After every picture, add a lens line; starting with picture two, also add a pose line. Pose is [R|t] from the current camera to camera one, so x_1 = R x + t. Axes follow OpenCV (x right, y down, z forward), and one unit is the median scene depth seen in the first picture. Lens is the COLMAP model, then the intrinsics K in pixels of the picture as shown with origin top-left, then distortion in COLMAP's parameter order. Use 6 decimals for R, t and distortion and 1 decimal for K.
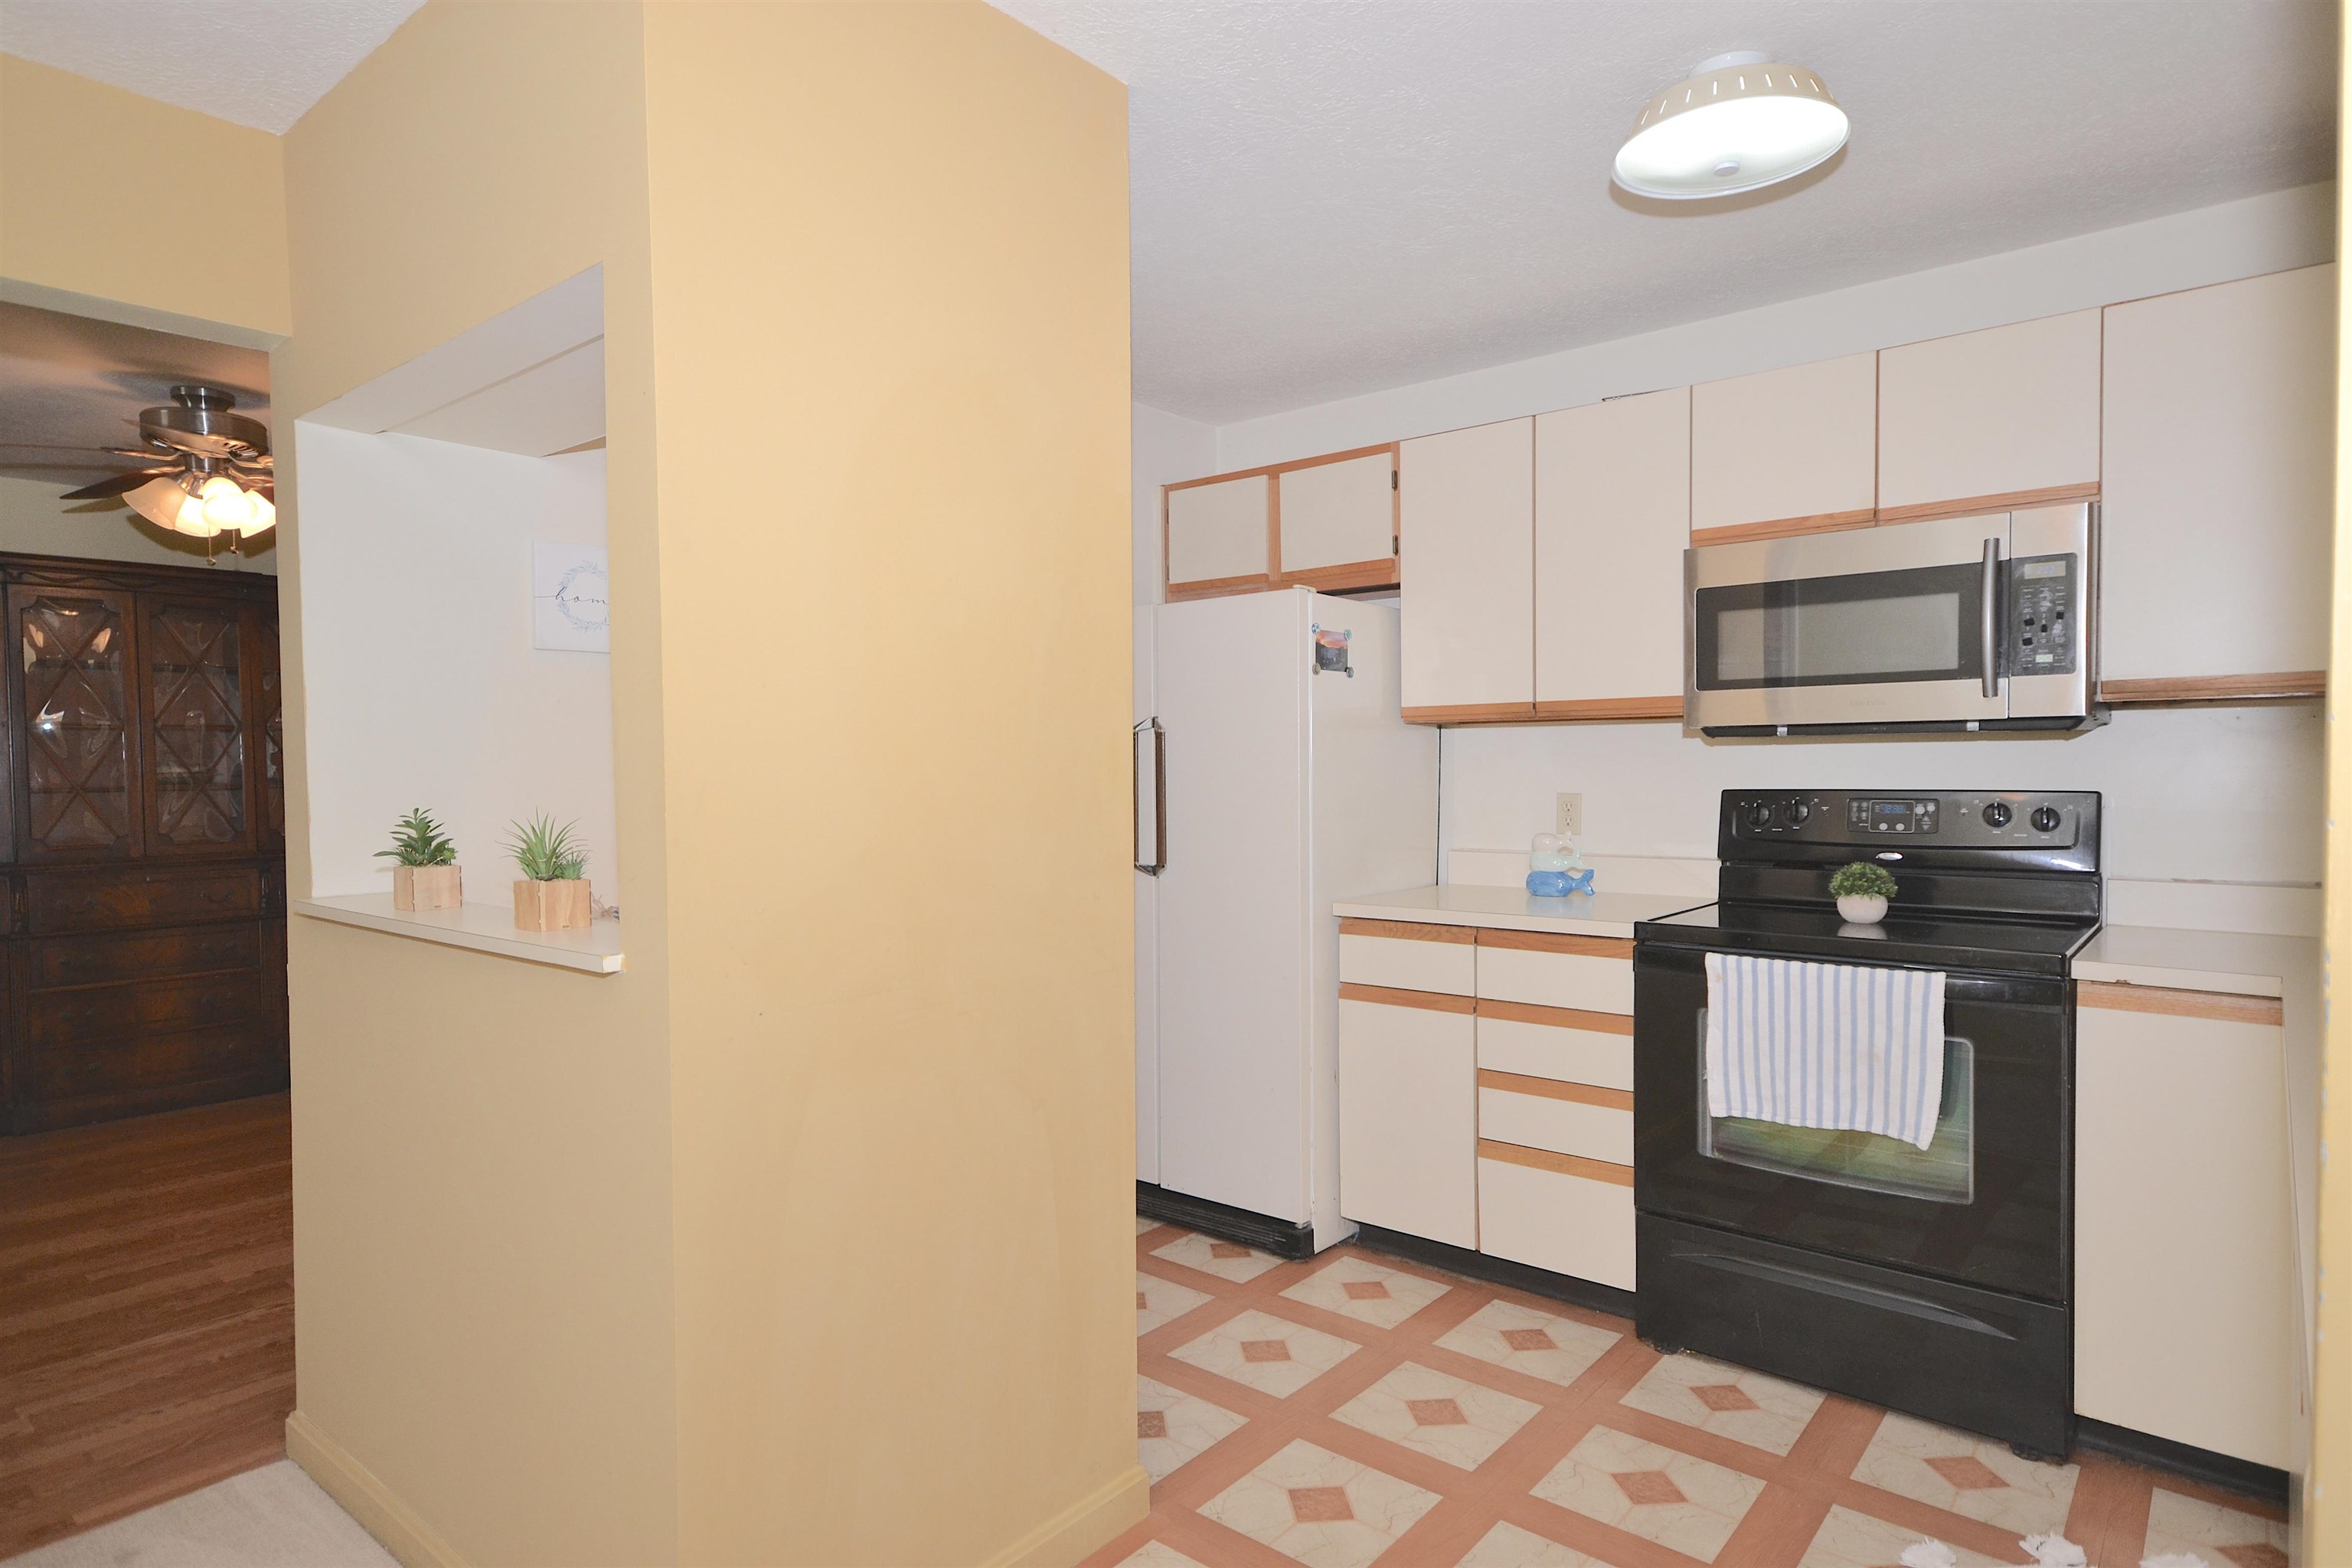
lens RADIAL K [[1306.6, 0, 1171.5], [0, 1306.6, 799.6], [0, 0, 1]] dist [0.008094, 0.010281]
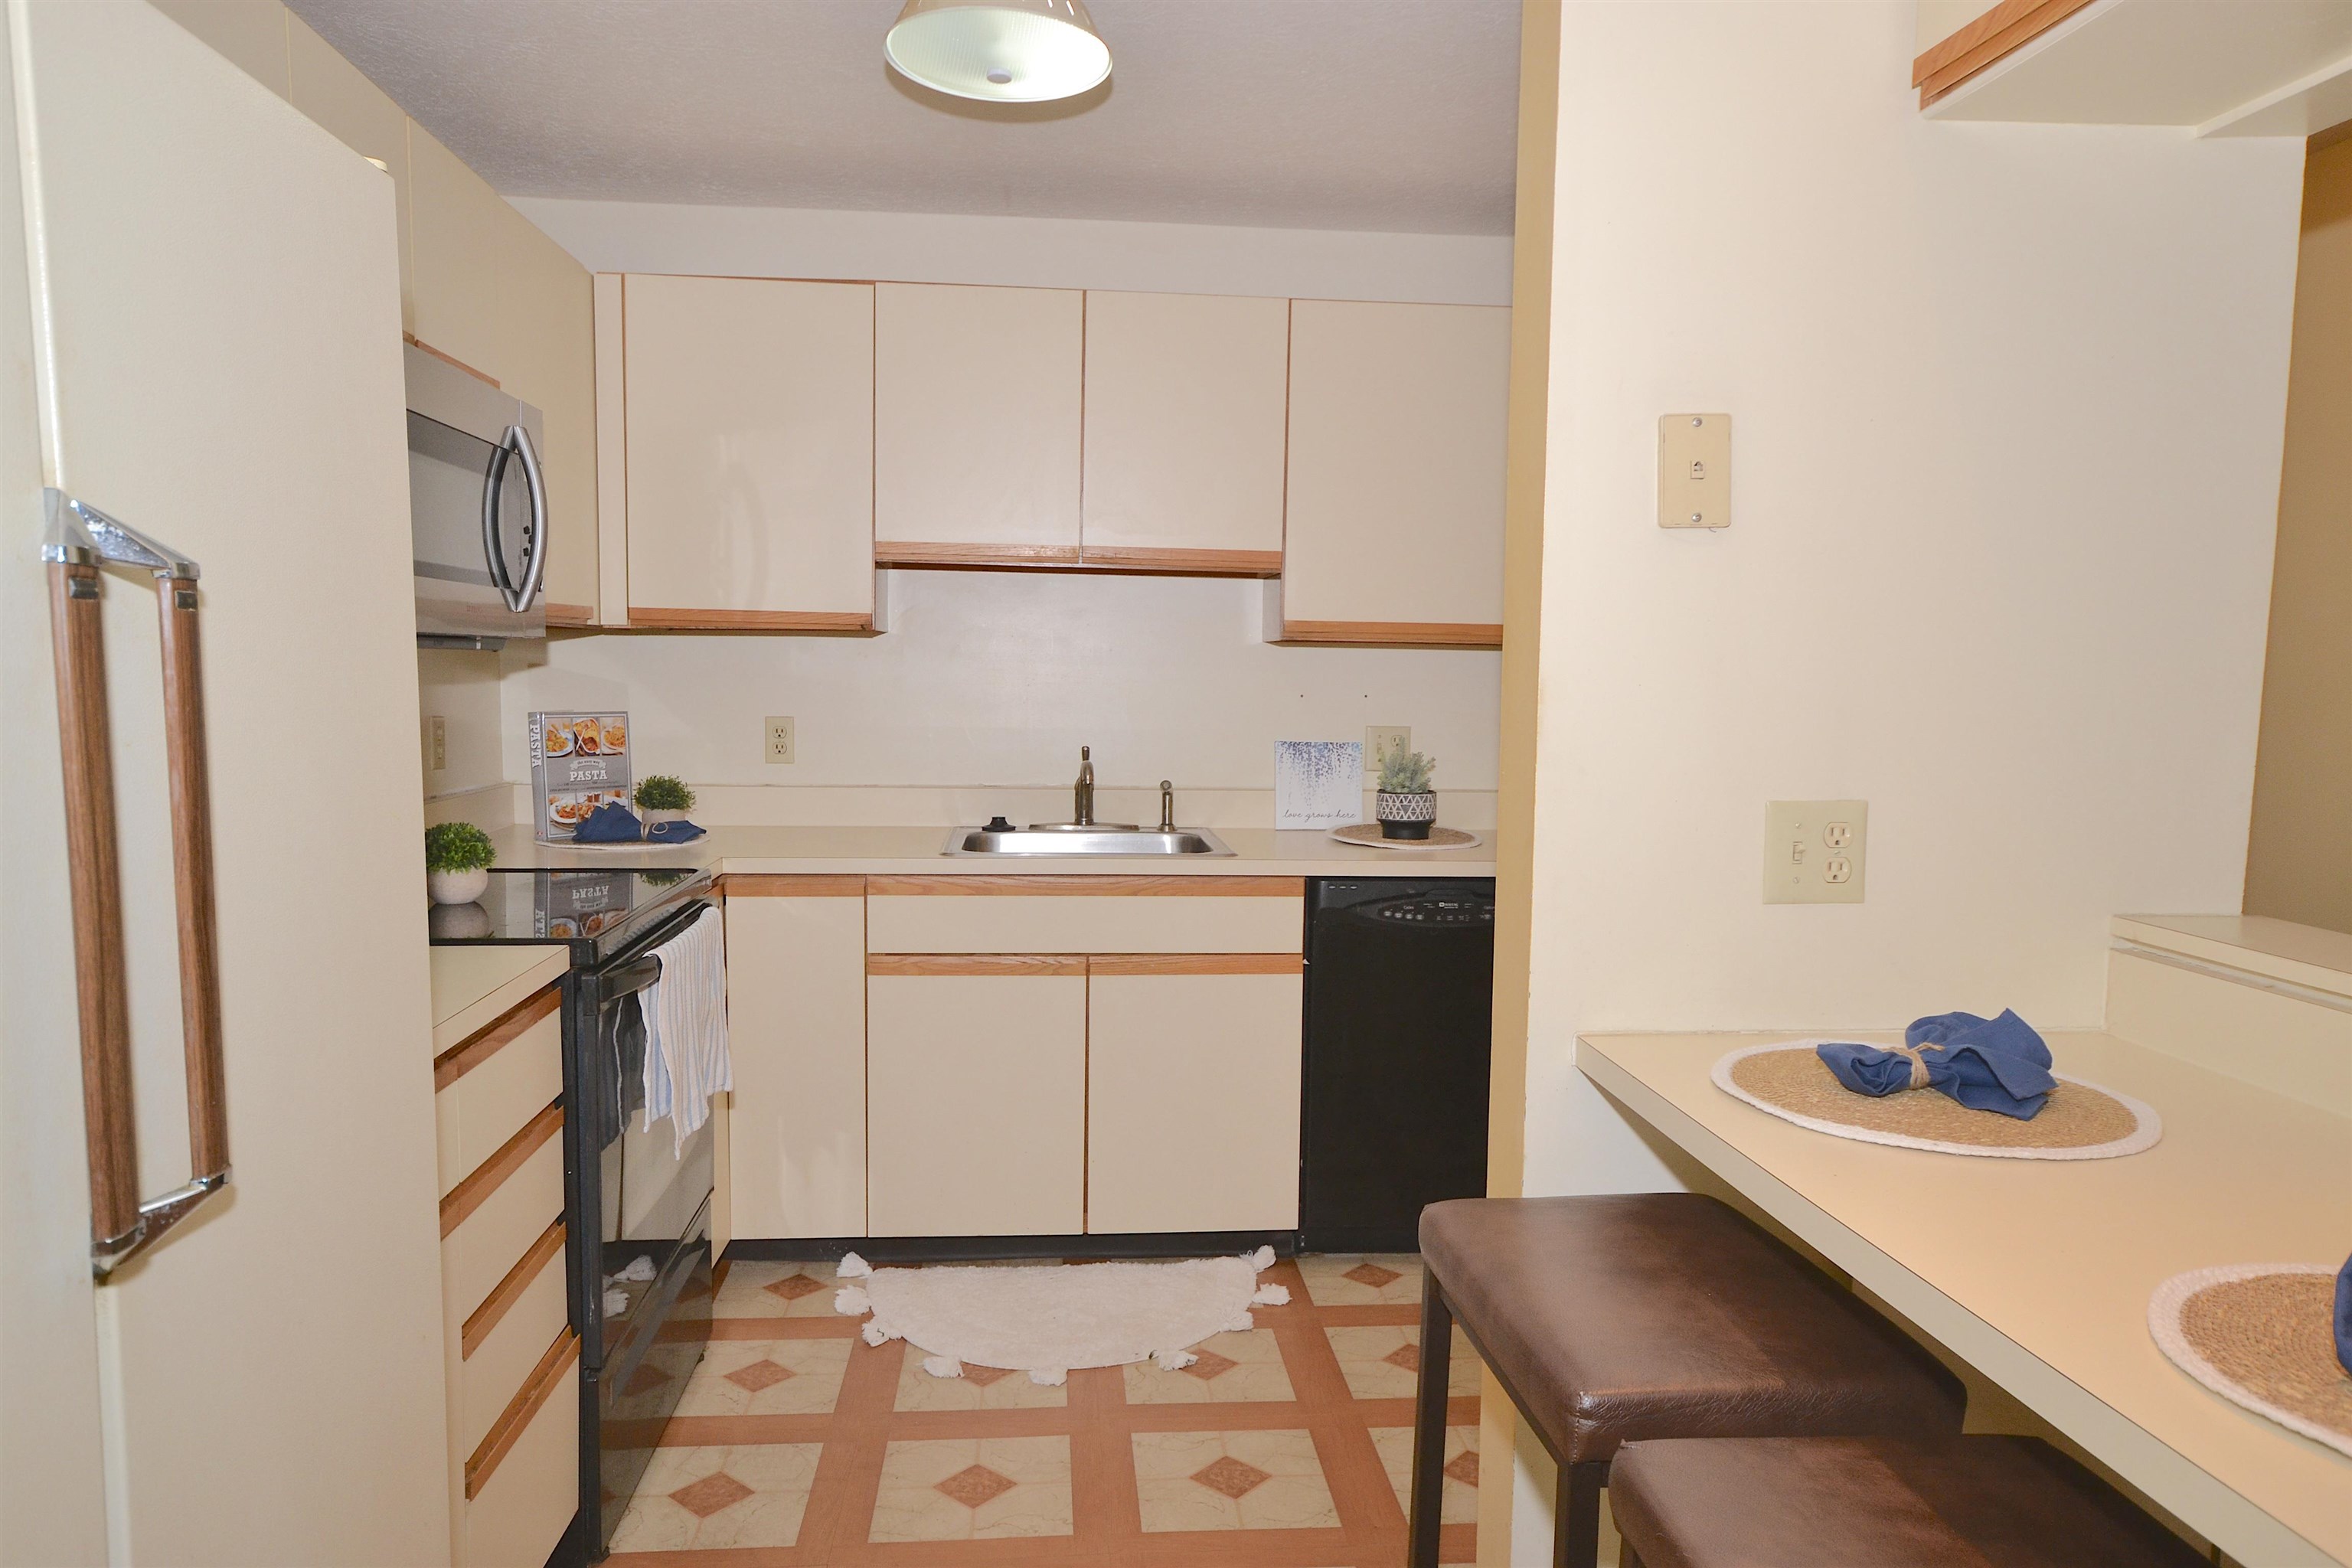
lens RADIAL K [[1549.0, 0, 1166.6], [0, 1549.0, 798.9], [0, 0, 1]] dist [-0.004930, 0.031681]
pose [[-0.703282, -0.064319, 0.707996, -0.342834], [0.011627, 0.994725, 0.101918, -0.046065], [-0.710816, 0.079909, -0.698824, 1.192057]]
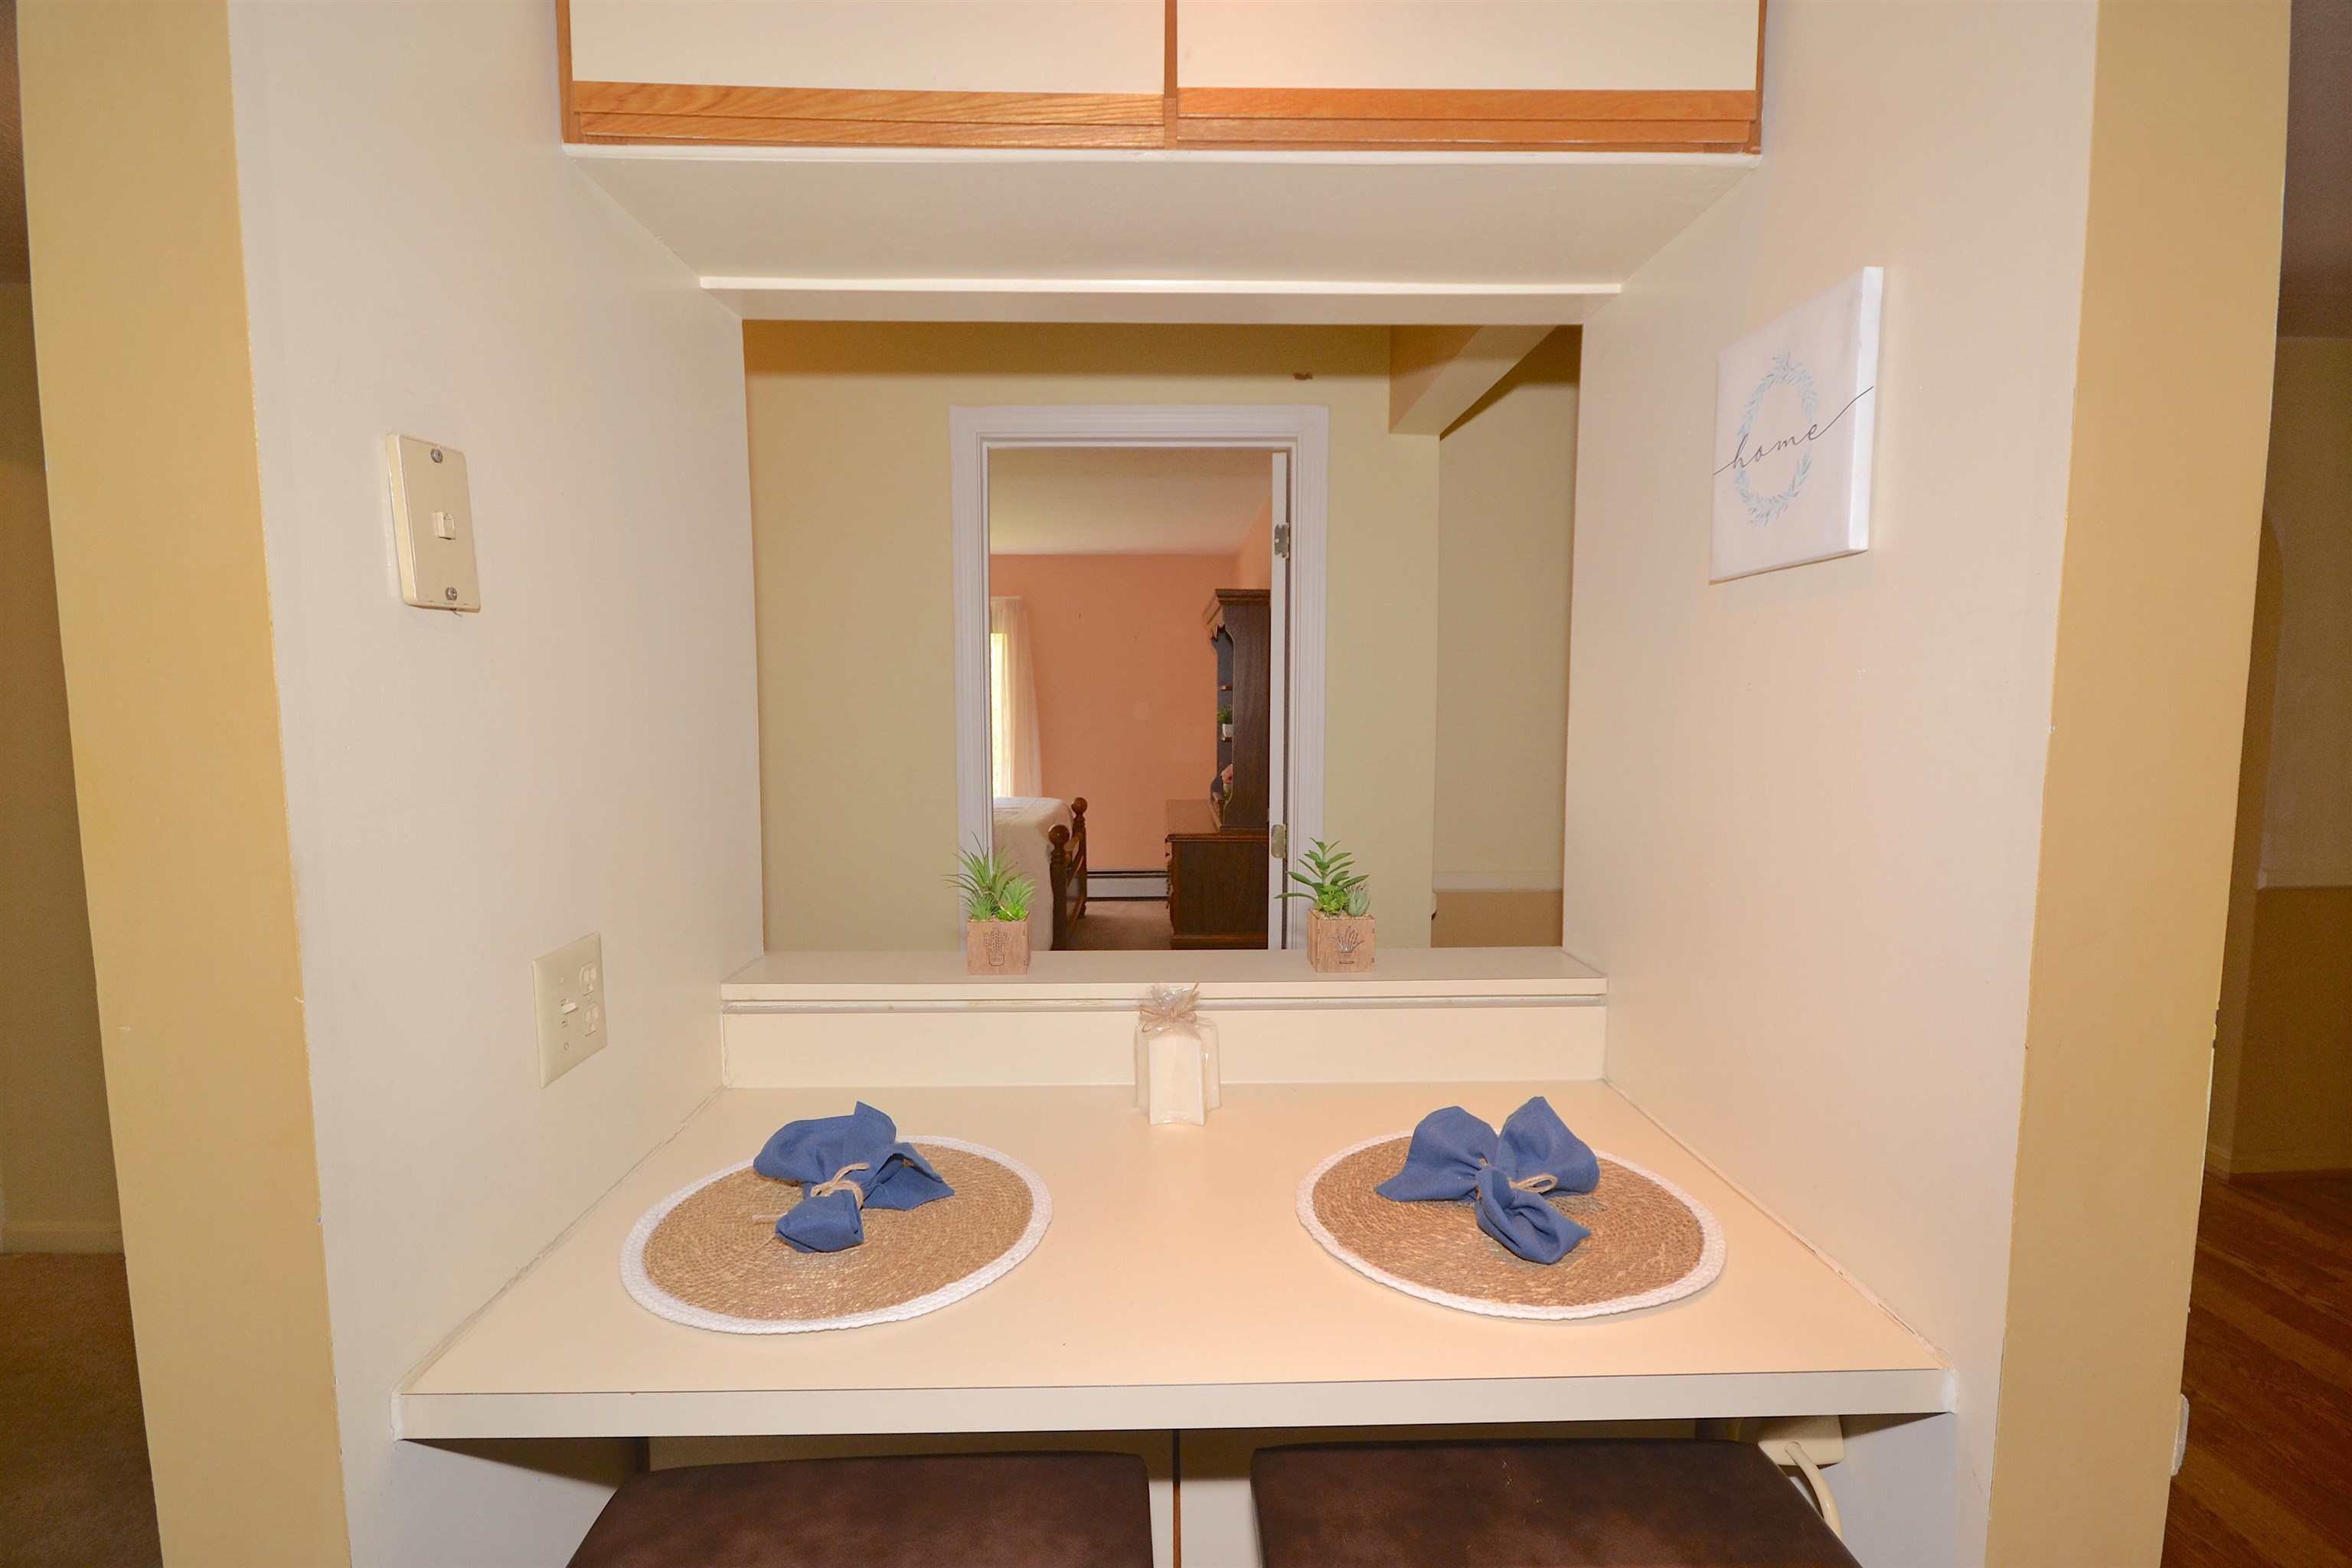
lens RADIAL K [[1092.1, 0, 1158.6], [0, 1092.1, 802.2], [0, 0, 1]] dist [0.002113, -0.000035]
pose [[-0.749061, 0.070763, -0.658711, -0.037204], [-0.013020, 0.992515, 0.121427, -0.070494], [0.662373, 0.099533, -0.742533, 0.996046]]
